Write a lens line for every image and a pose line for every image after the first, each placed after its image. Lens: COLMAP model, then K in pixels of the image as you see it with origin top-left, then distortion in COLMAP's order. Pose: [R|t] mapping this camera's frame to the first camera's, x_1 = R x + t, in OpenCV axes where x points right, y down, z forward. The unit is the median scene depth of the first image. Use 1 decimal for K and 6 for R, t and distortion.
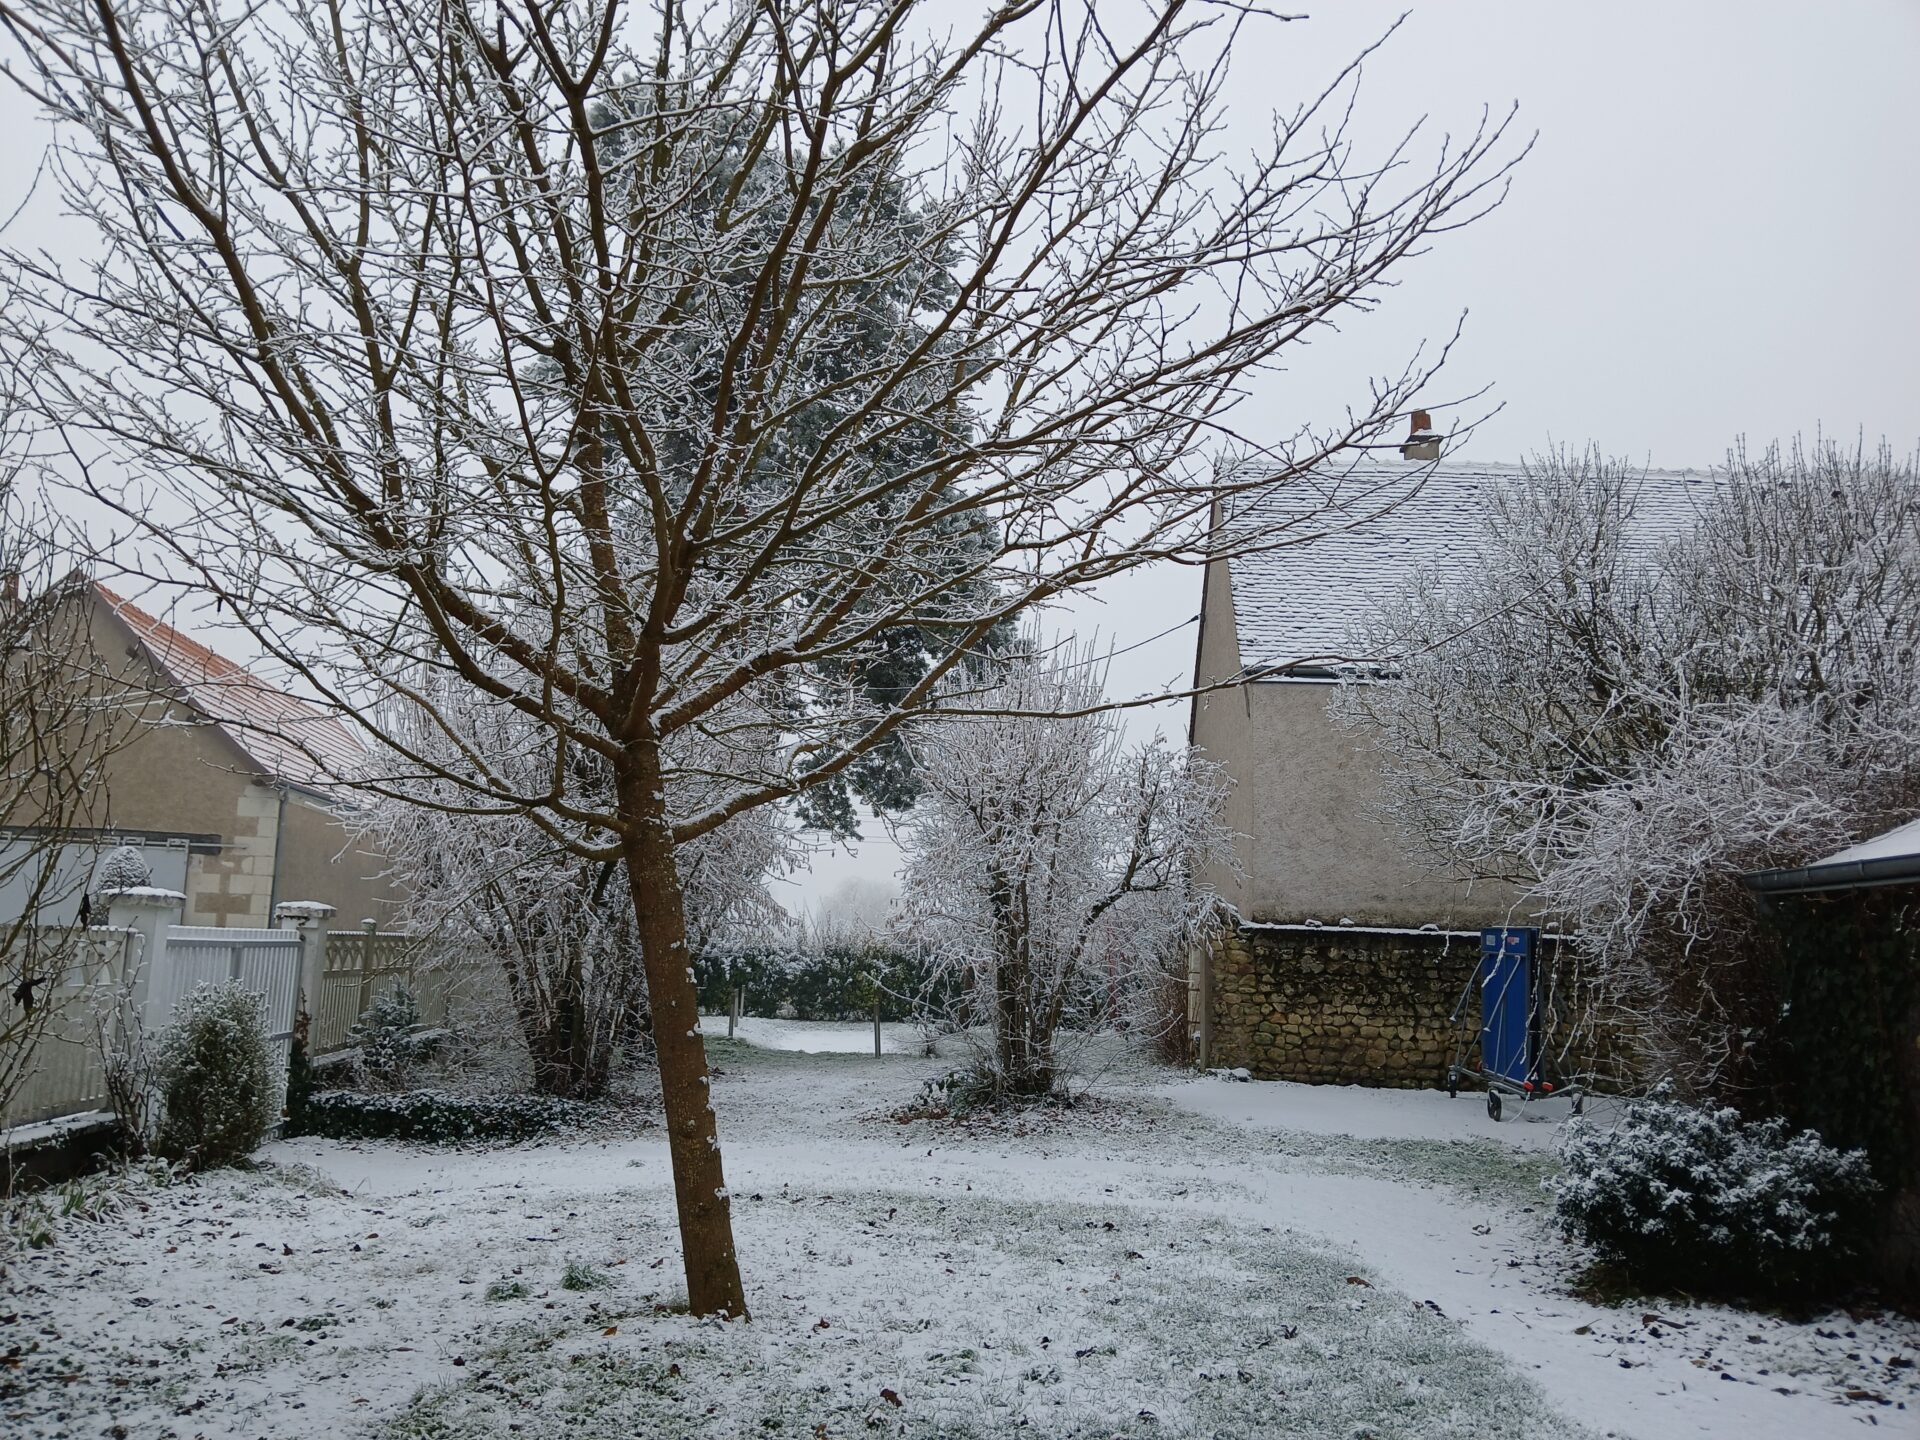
lens RADIAL K [[1439.2, 0, 960.0], [0, 1439.2, 720.0], [0, 0, 1]] dist [0.001587, 0.000118]
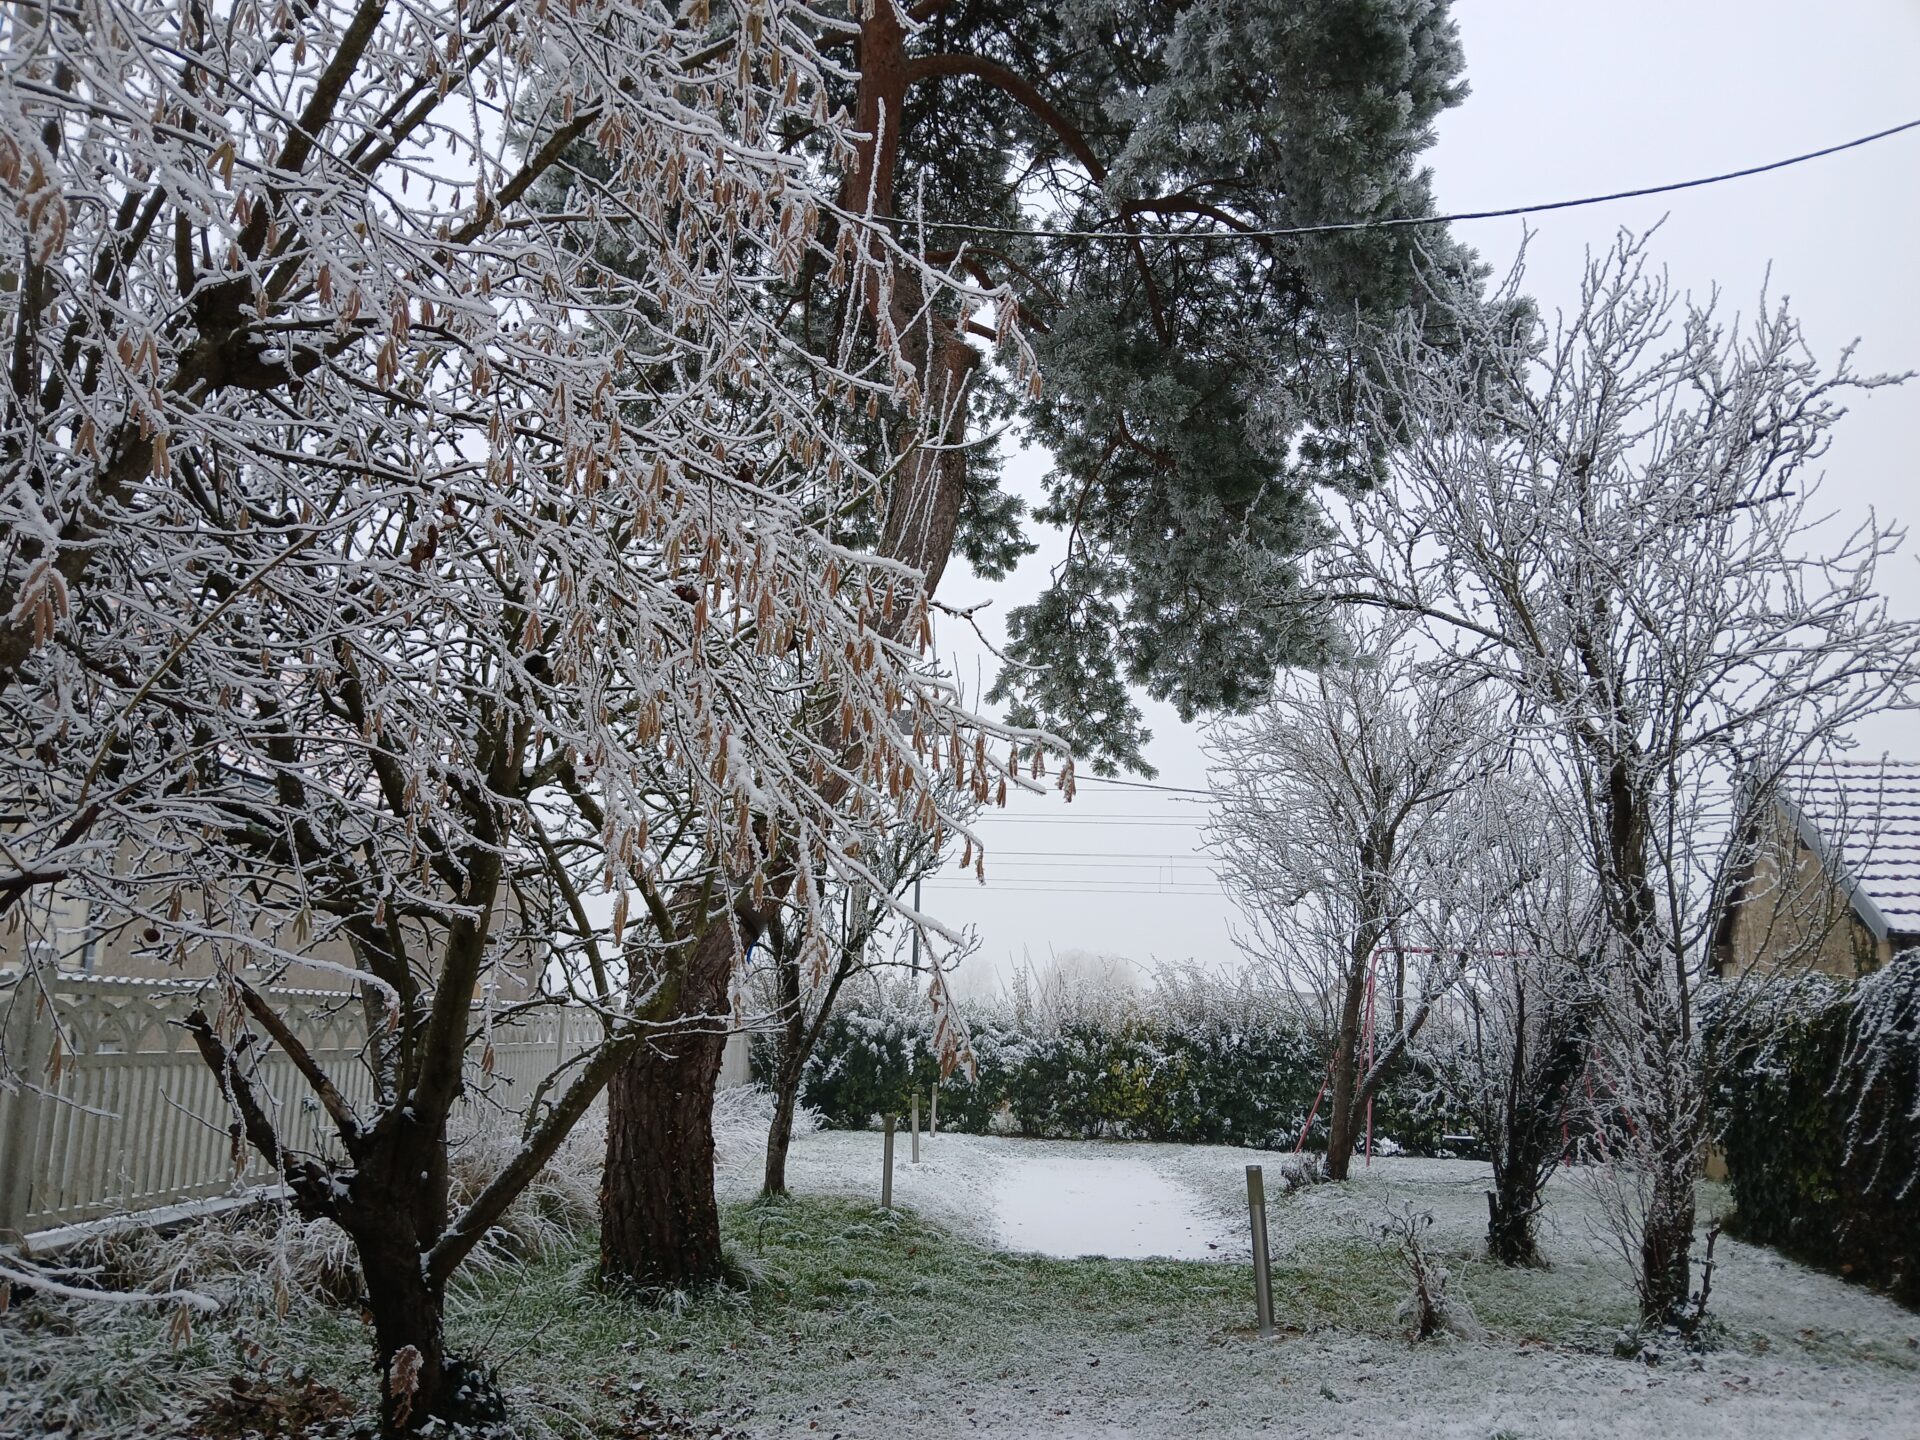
lens RADIAL K [[1439.2, 0, 960.0], [0, 1439.2, 720.0], [0, 0, 1]] dist [0.001587, 0.000118]
pose [[0.988753, -0.032490, -0.145989, -0.060955], [0.024401, 0.998084, -0.056864, 0.089199], [0.147556, 0.052662, 0.987651, 0.535905]]
